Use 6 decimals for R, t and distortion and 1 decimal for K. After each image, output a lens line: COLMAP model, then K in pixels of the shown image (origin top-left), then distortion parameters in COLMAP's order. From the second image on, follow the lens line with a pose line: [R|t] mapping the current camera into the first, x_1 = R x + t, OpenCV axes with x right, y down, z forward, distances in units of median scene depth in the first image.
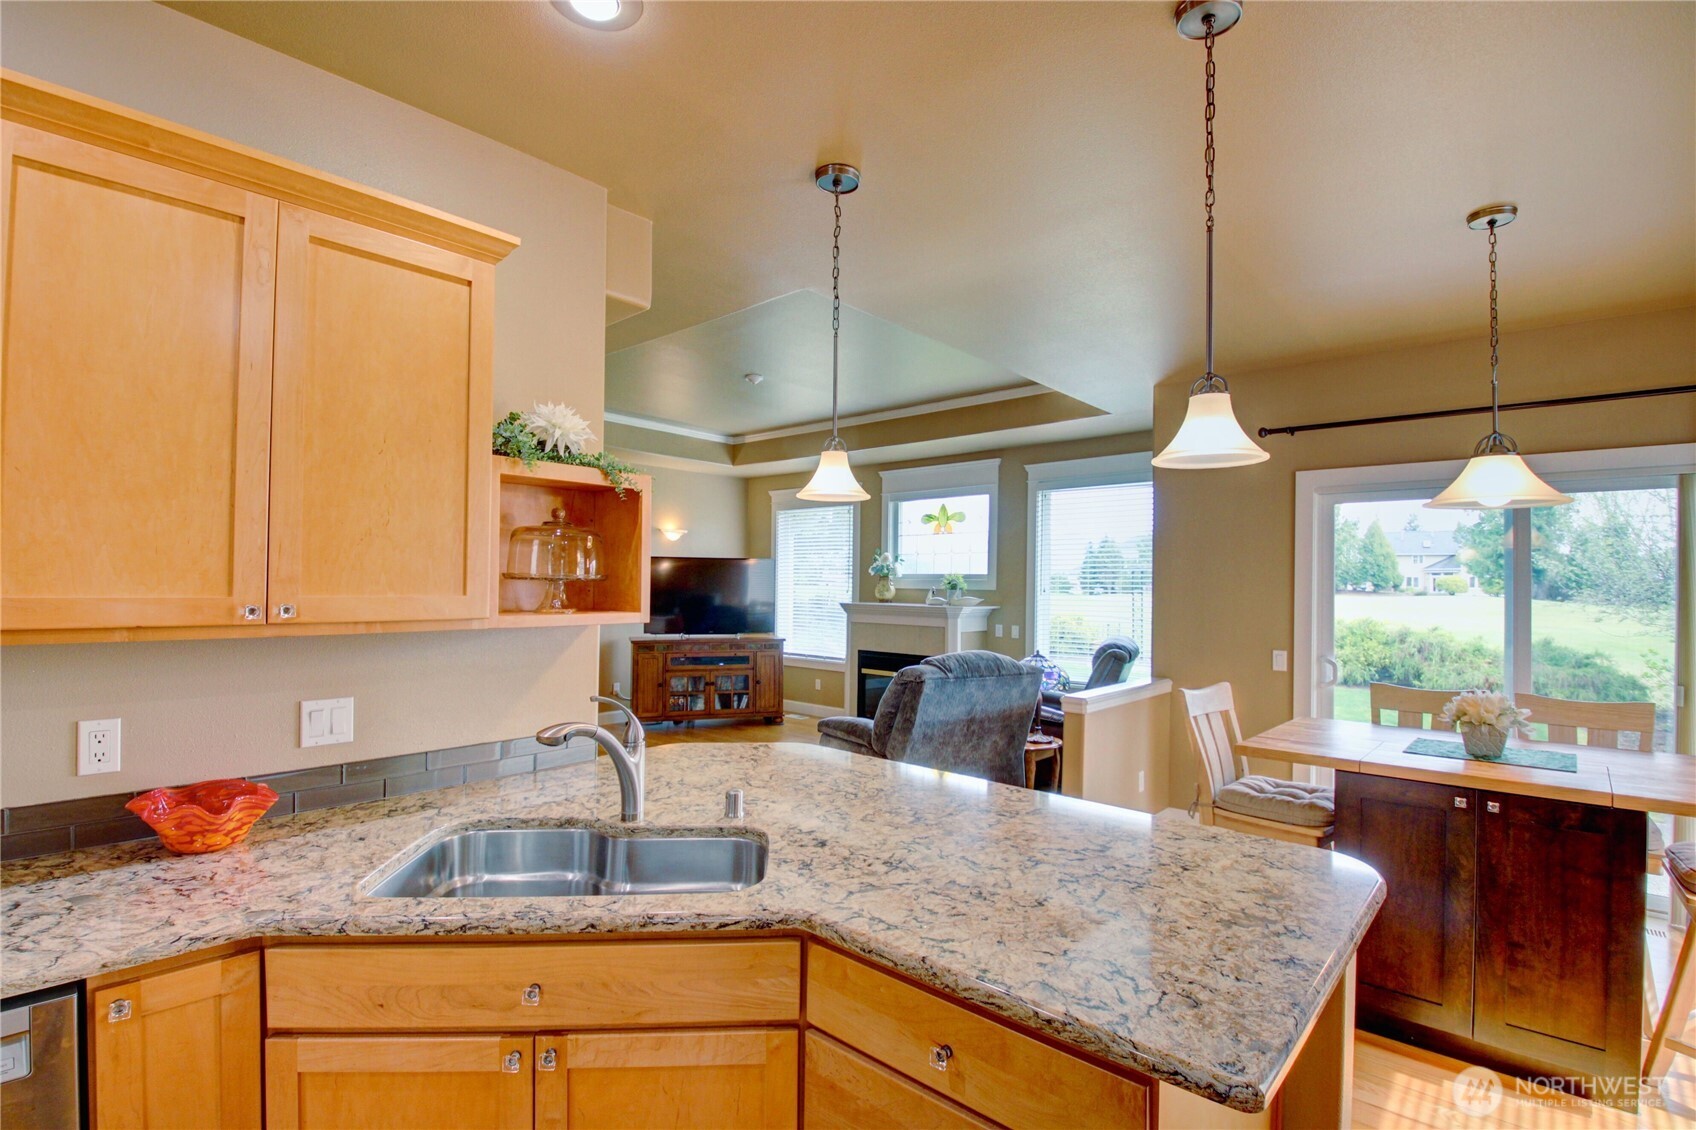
lens RADIAL K [[786.5, 0, 851.2], [0, 786.5, 574.4], [0, 0, 1]] dist [0.010578, -0.024226]
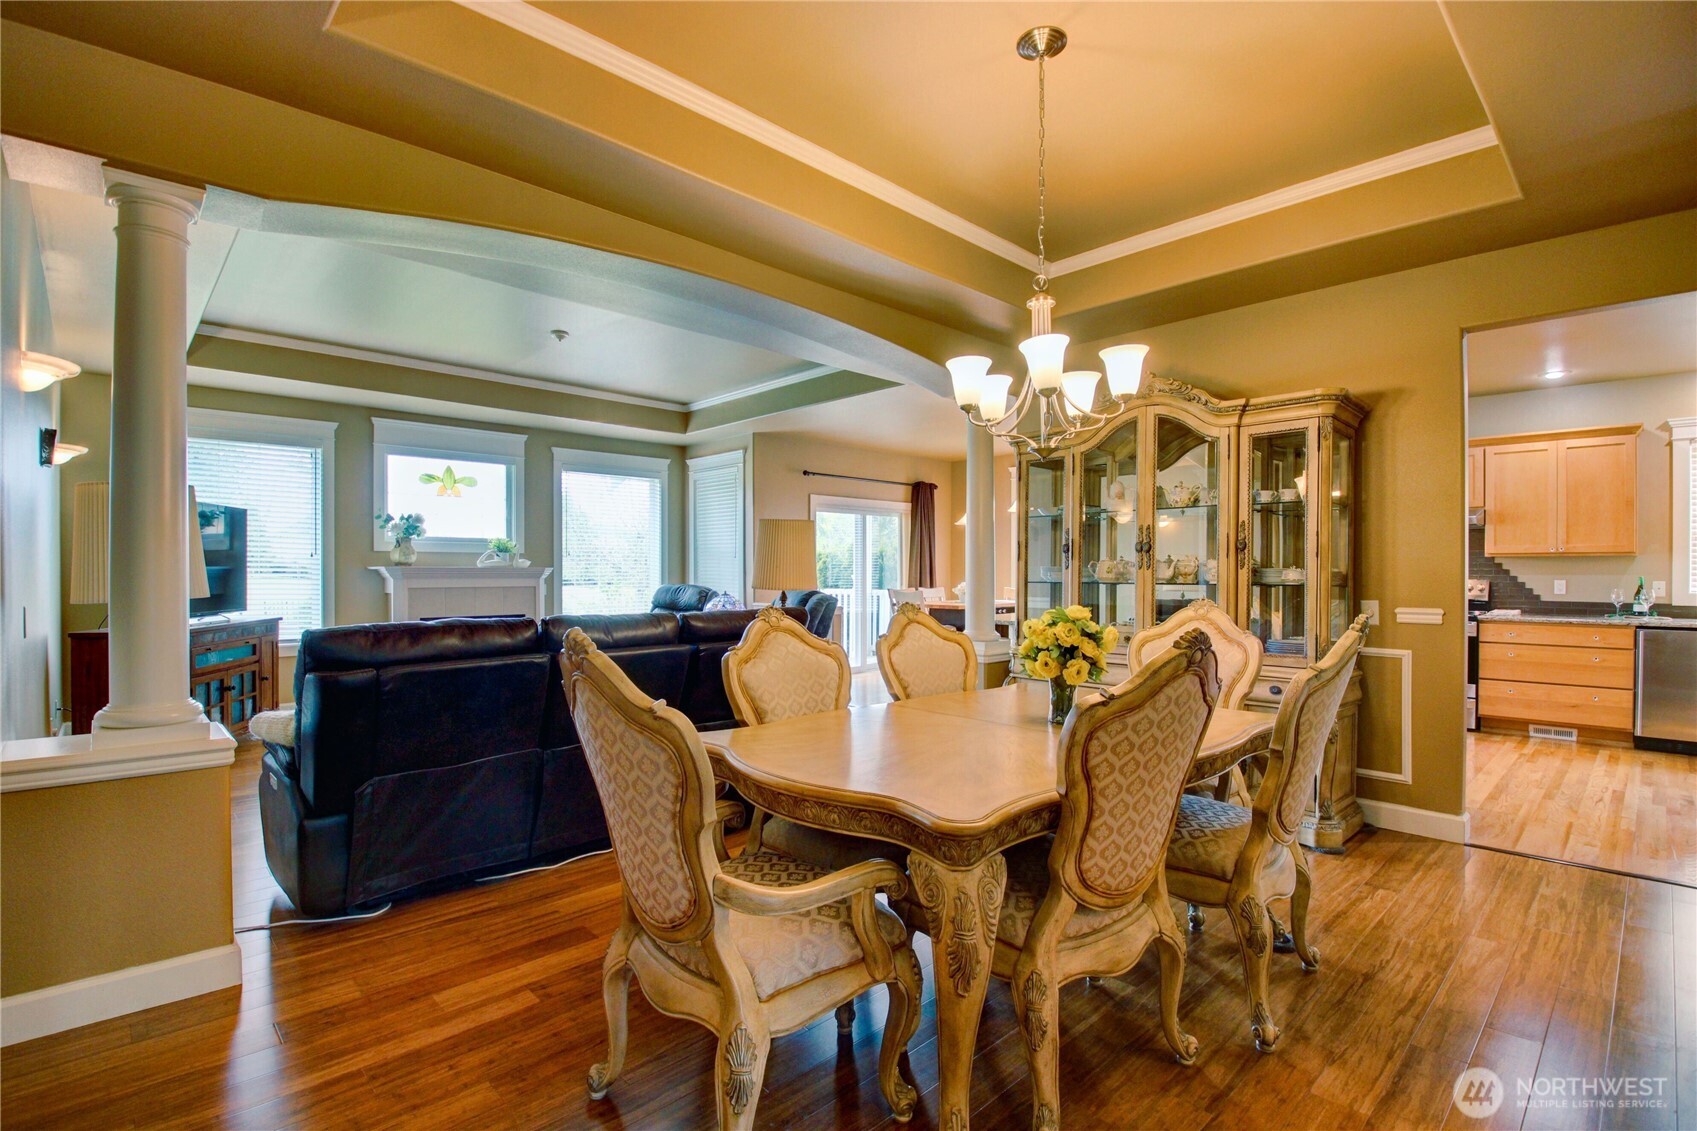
lens RADIAL K [[794.1, 0, 845.7], [0, 794.1, 574.7], [0, 0, 1]] dist [0.016624, -0.024405]
pose [[0.081135, -0.015711, 0.996579, -0.929101], [-0.010096, 0.999812, 0.016584, 0.027412], [-0.996652, -0.011407, 0.080961, 0.471086]]
